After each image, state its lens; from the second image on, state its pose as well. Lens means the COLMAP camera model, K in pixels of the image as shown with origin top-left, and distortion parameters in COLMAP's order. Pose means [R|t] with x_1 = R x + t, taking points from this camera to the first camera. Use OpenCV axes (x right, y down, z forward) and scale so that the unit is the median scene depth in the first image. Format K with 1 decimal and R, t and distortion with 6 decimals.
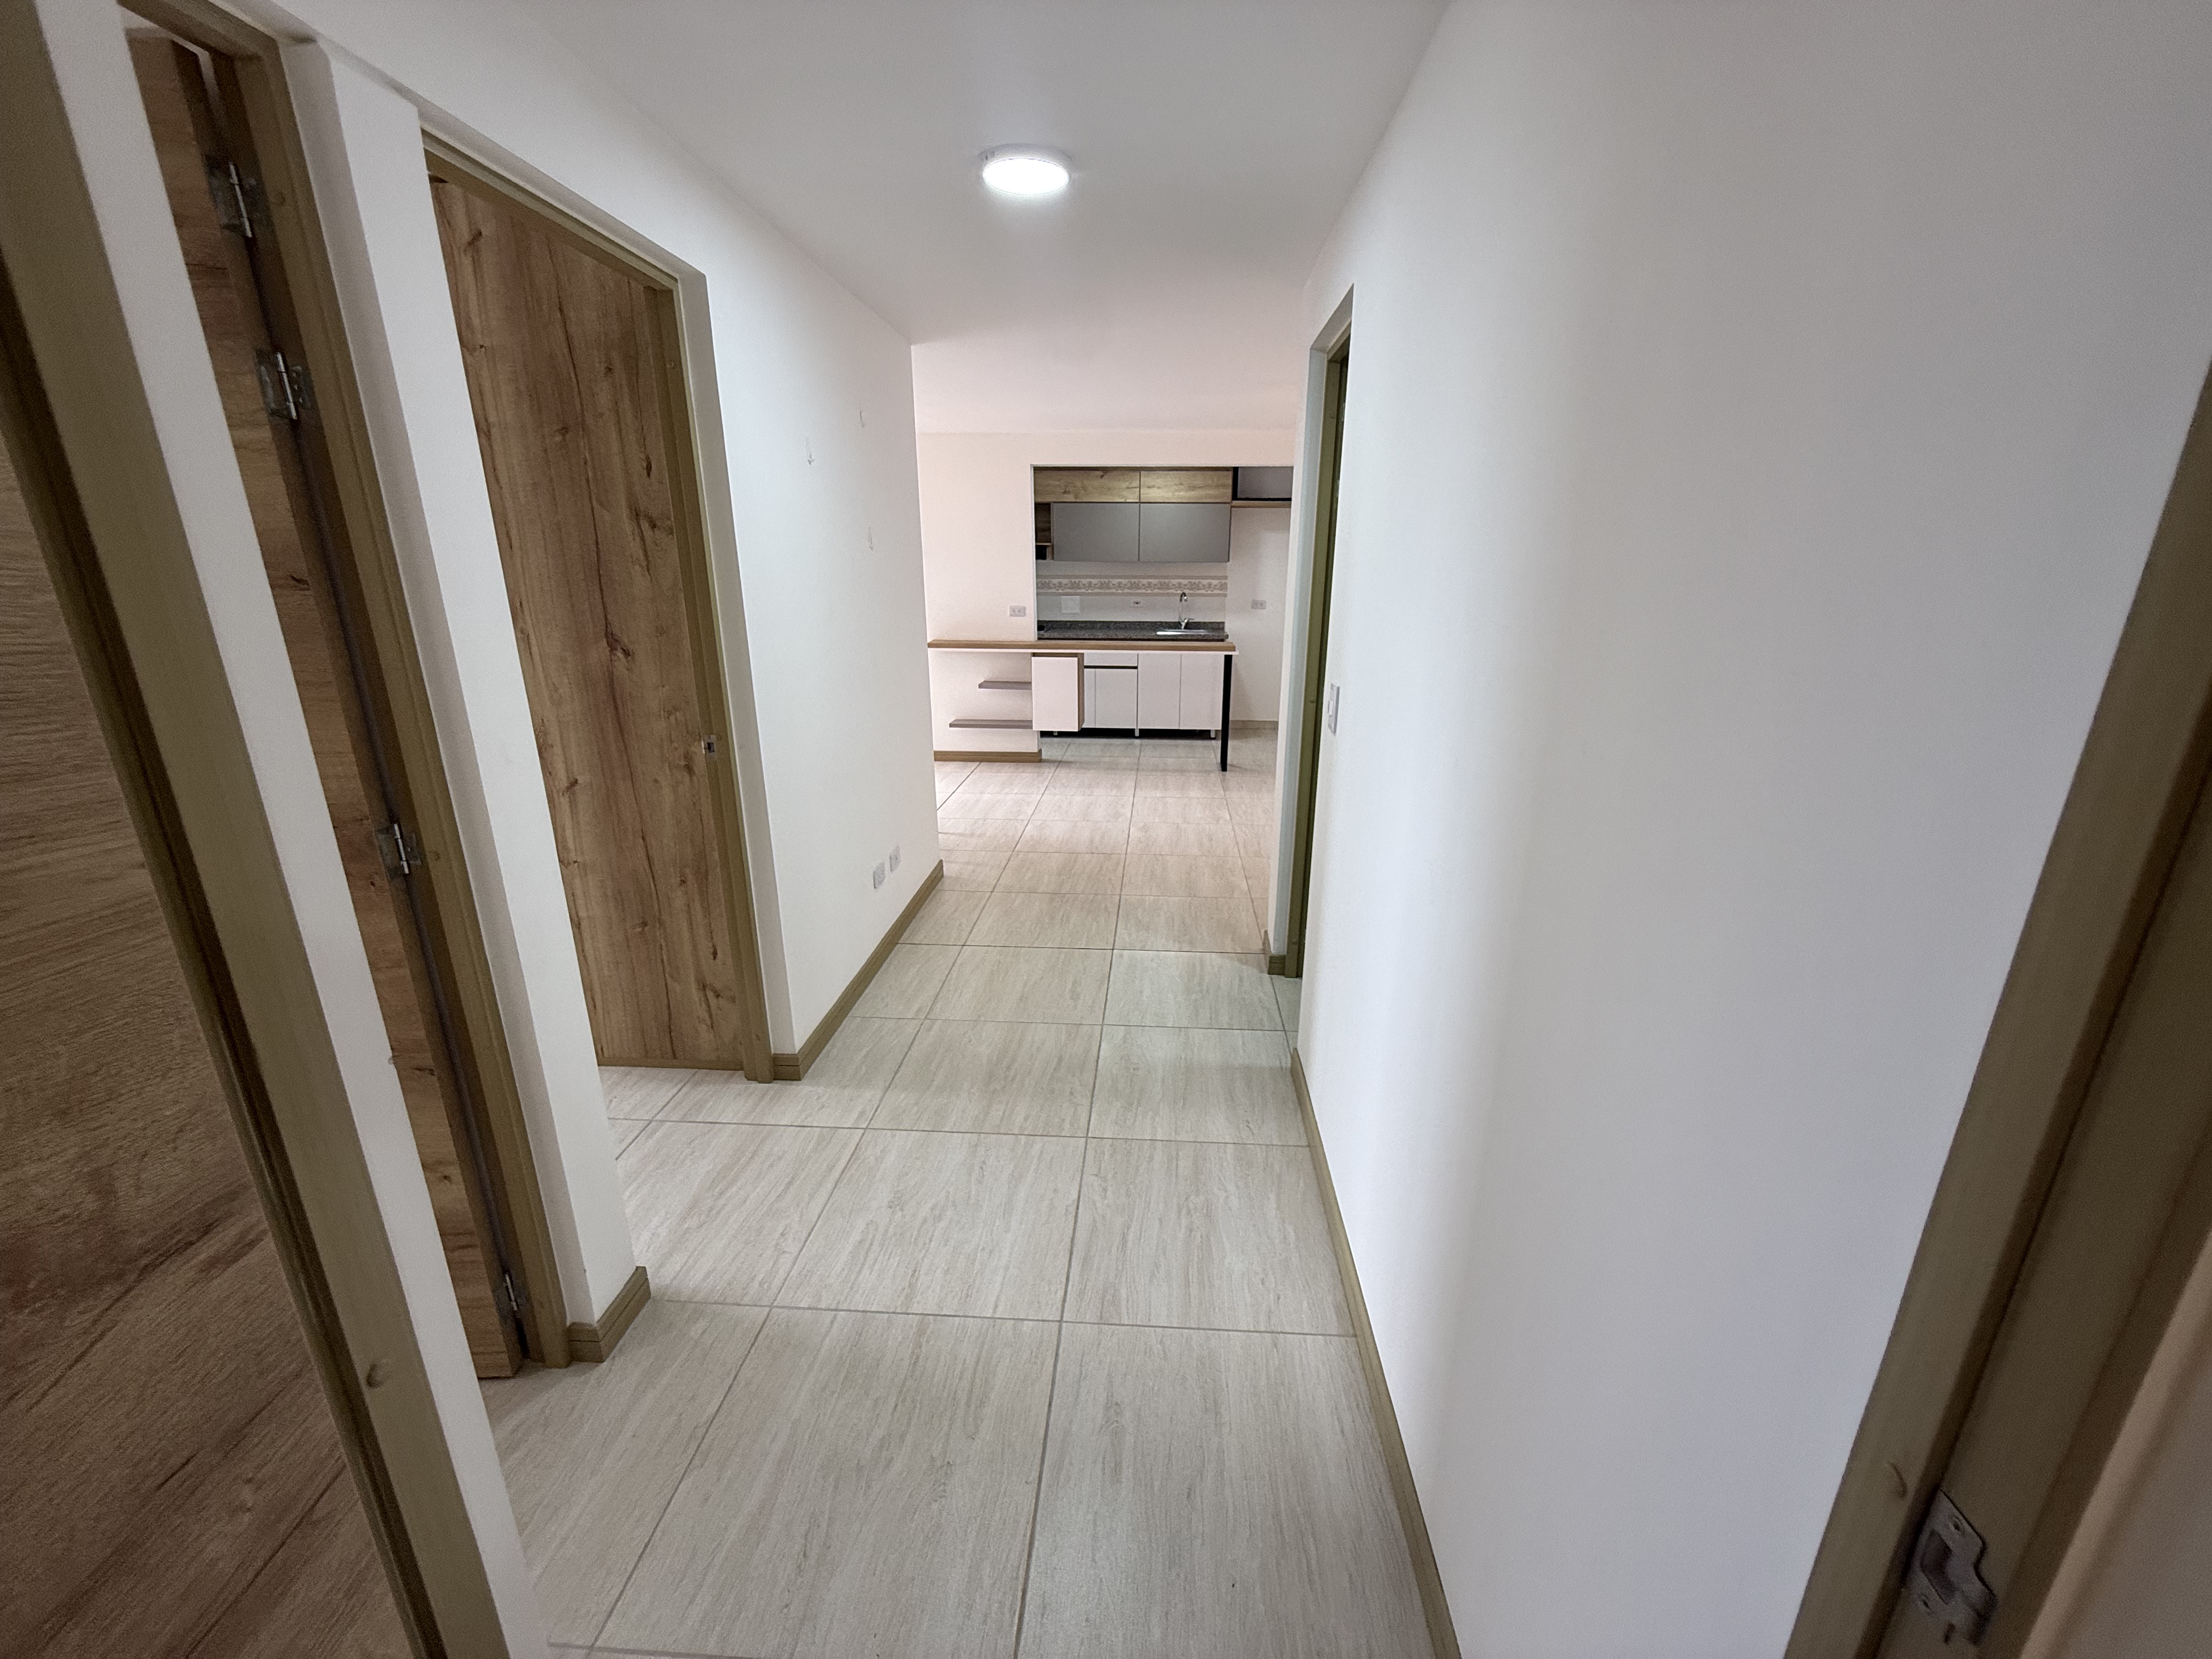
lens RADIAL K [[884.1, 0, 1111.3], [0, 884.1, 831.6], [0, 0, 1]] dist [-0.001280, 0.000461]
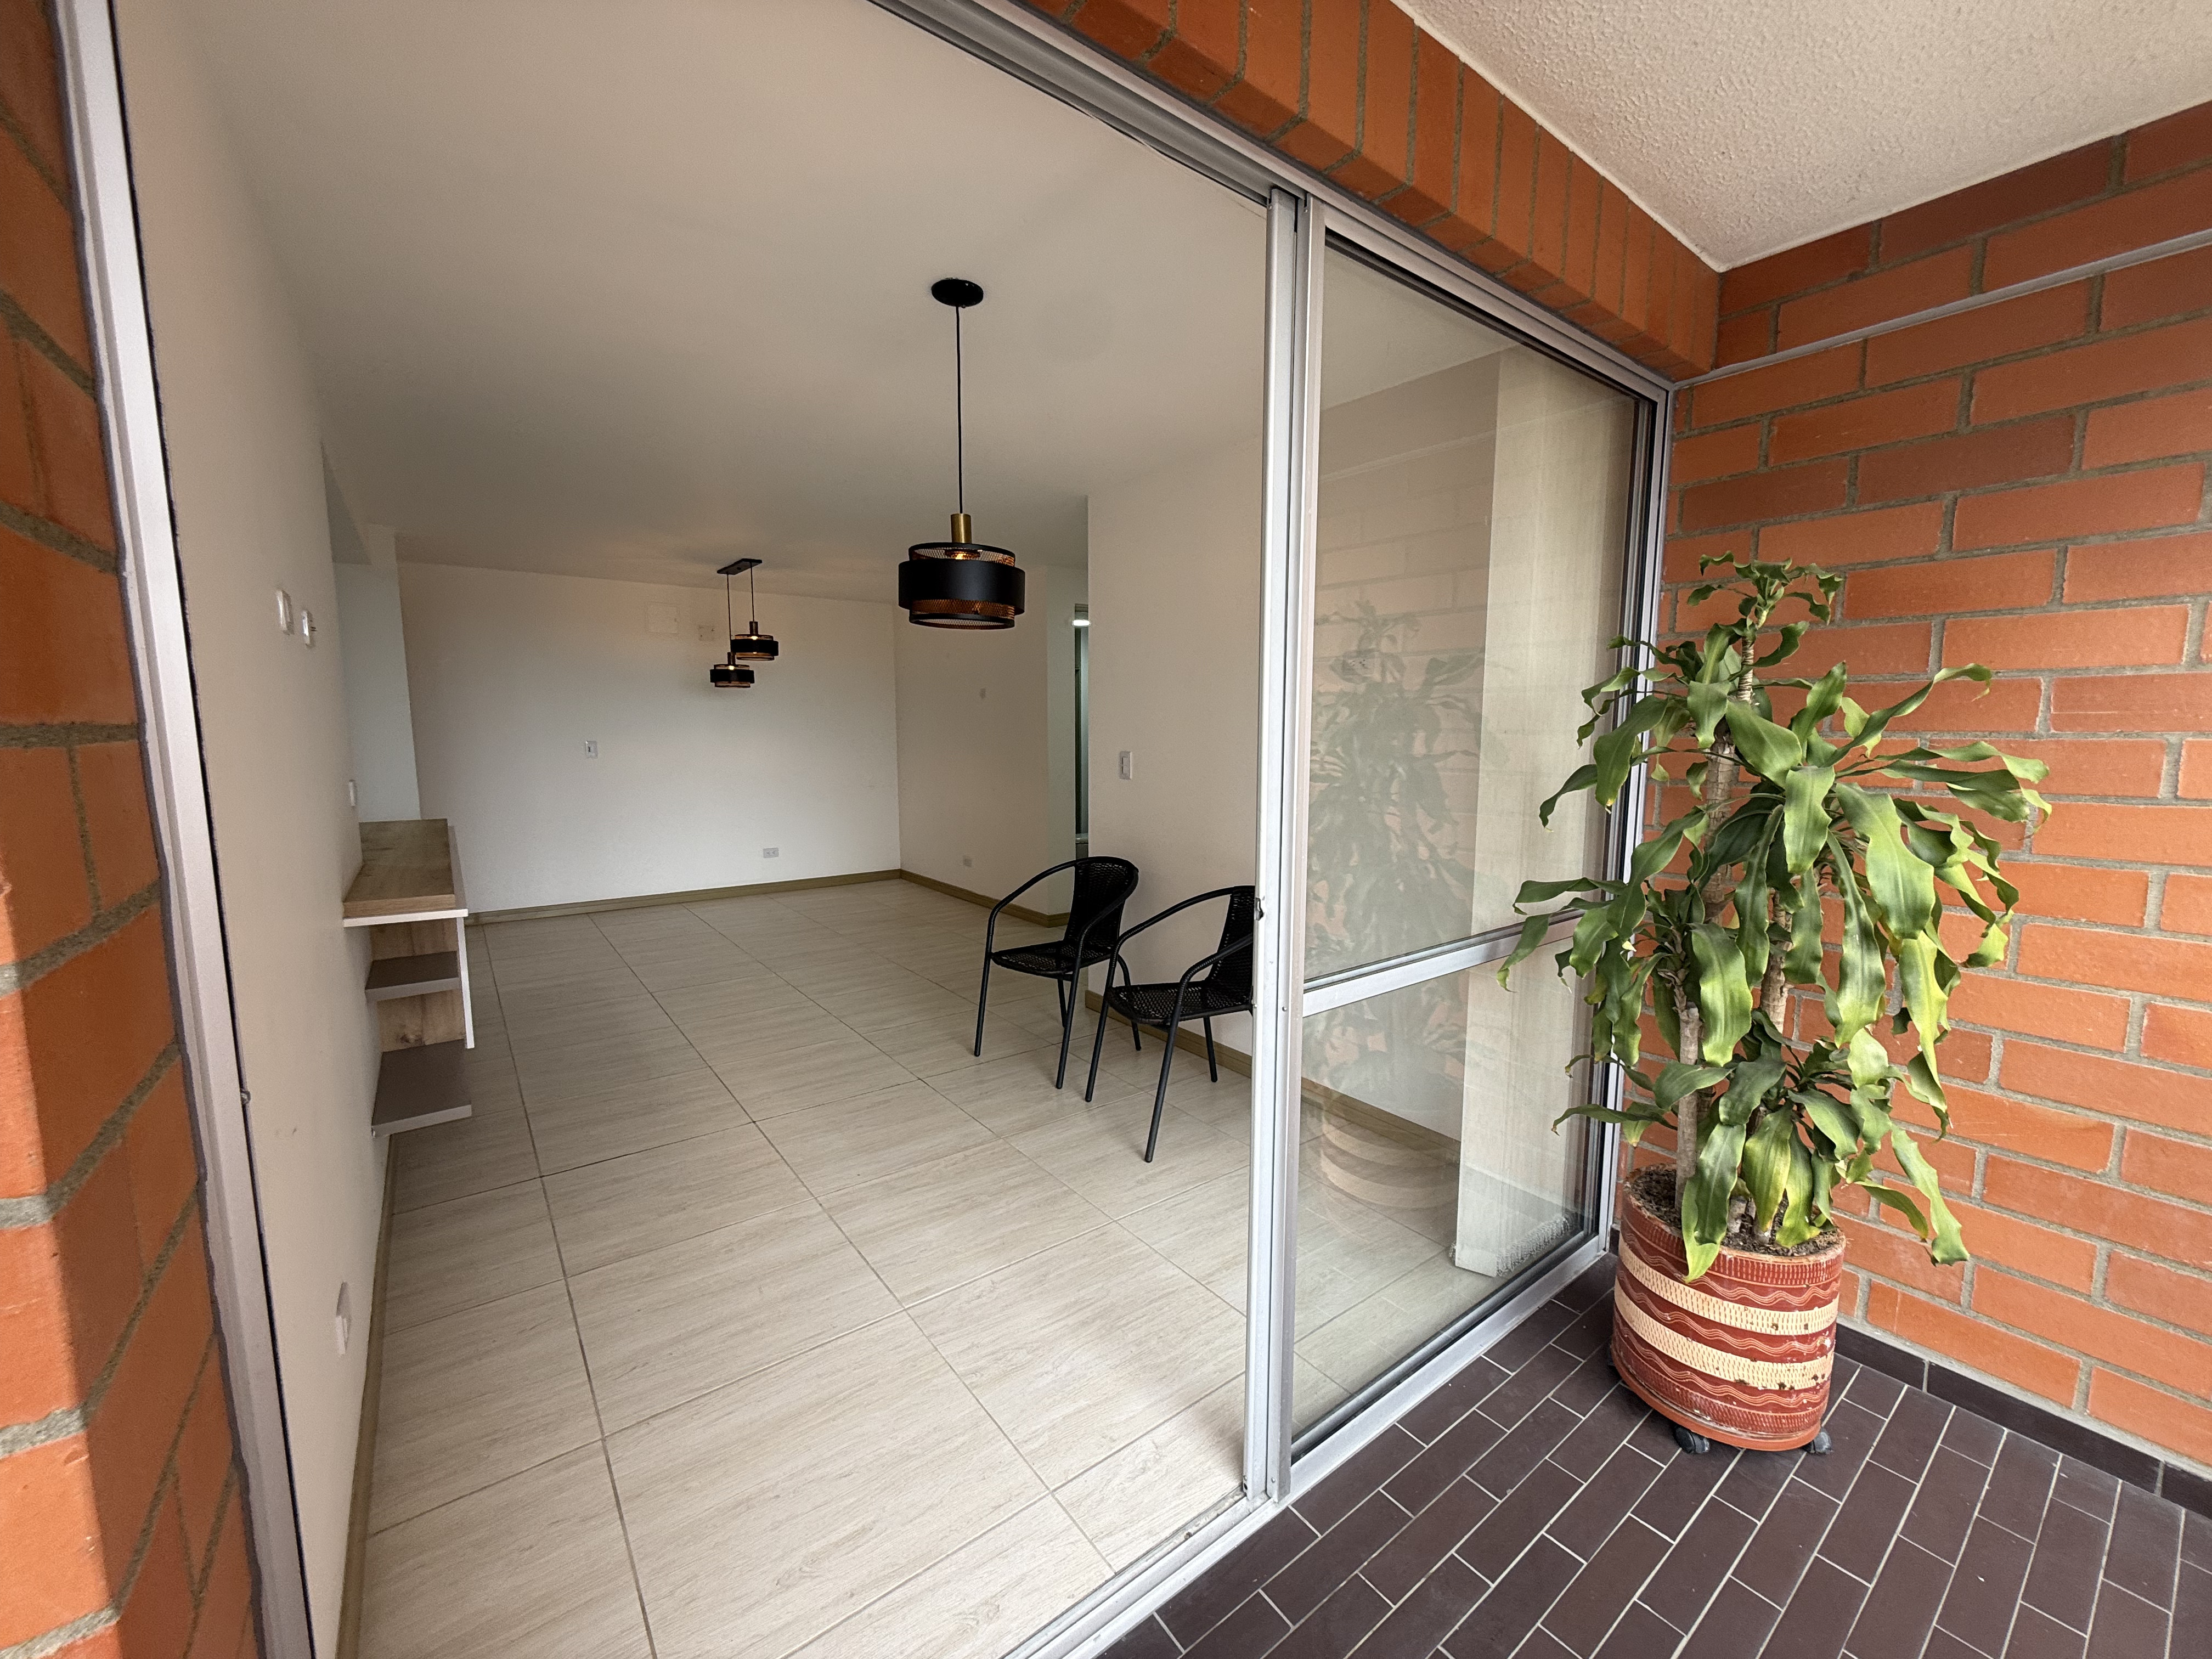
lens RADIAL K [[884.1, 0, 1111.3], [0, 884.1, 831.6], [0, 0, 1]] dist [-0.001280, 0.000461]
pose [[-0.649649, -0.095277, 0.754241, -0.641799], [0.218640, 0.926785, 0.305394, -0.290689], [-0.728116, 0.363306, -0.581254, 1.030003]]
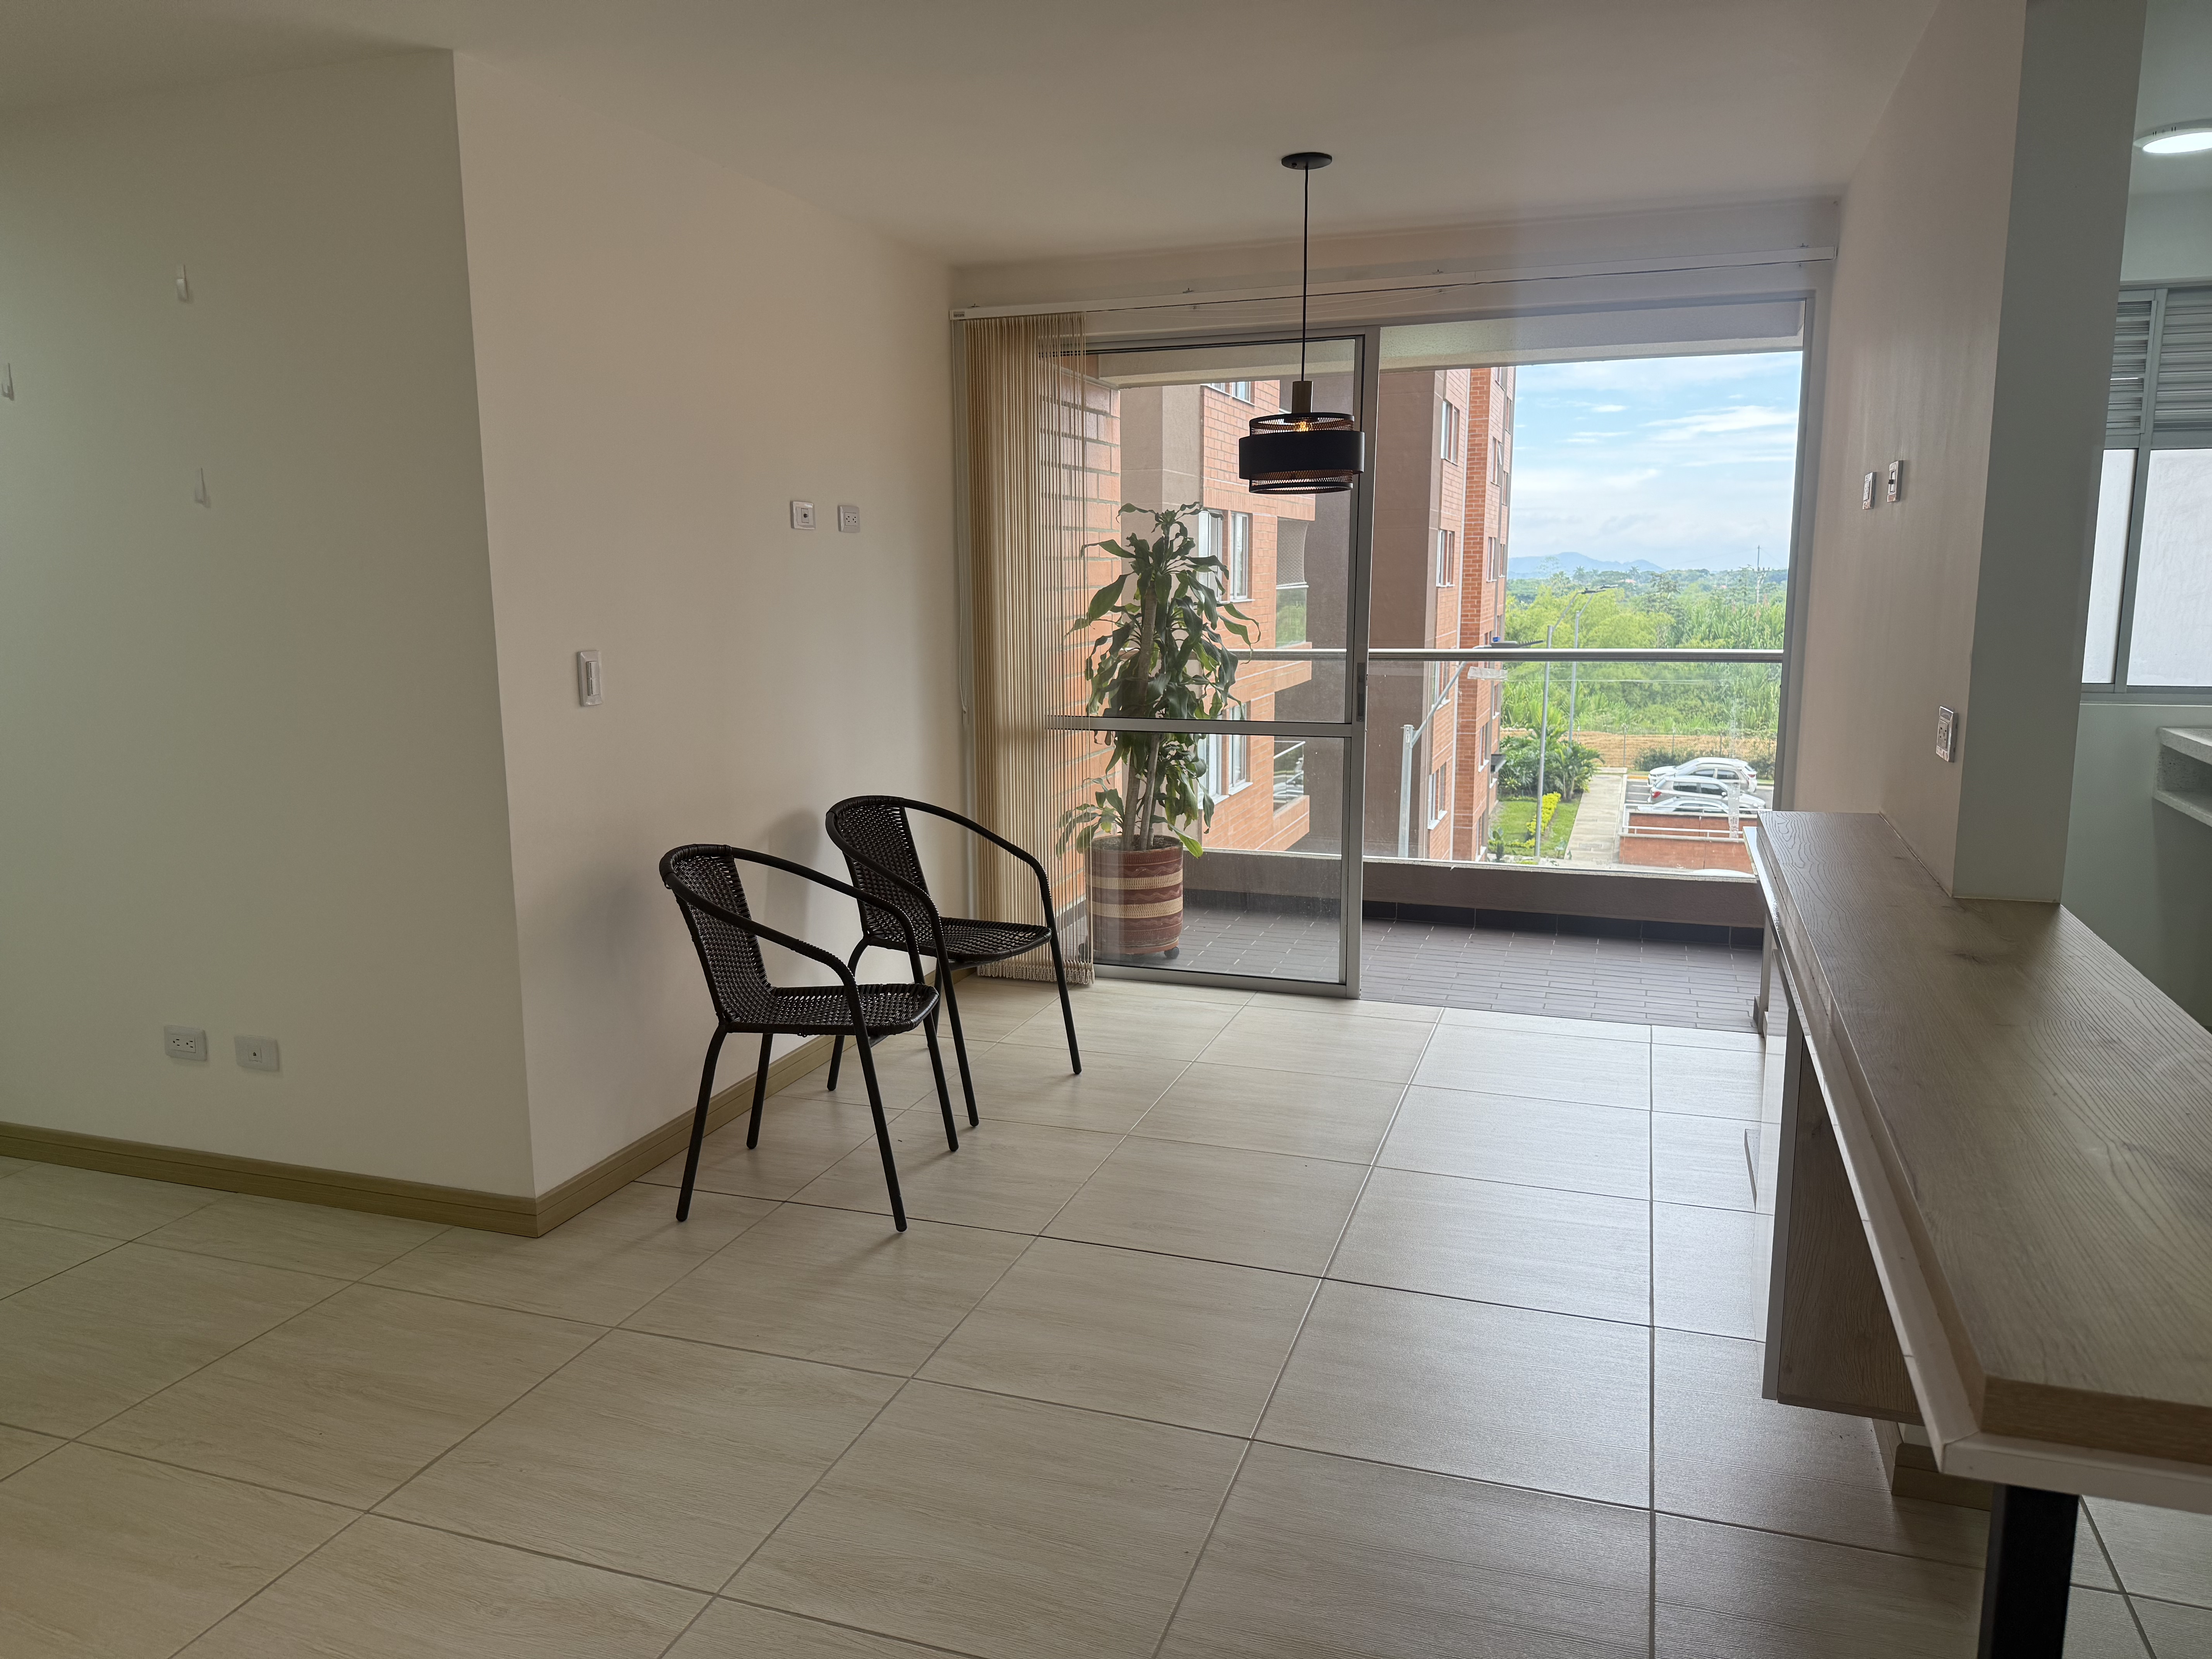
lens RADIAL K [[1543.3, 0, 1095.8], [0, 1543.3, 837.3], [0, 0, 1]] dist [0.134490, -0.219985]
pose [[-0.273737, 0.162092, -0.948048, 0.297012], [-0.274436, 0.931556, 0.238513, -0.270371], [0.921820, 0.325468, -0.210517, 0.942610]]
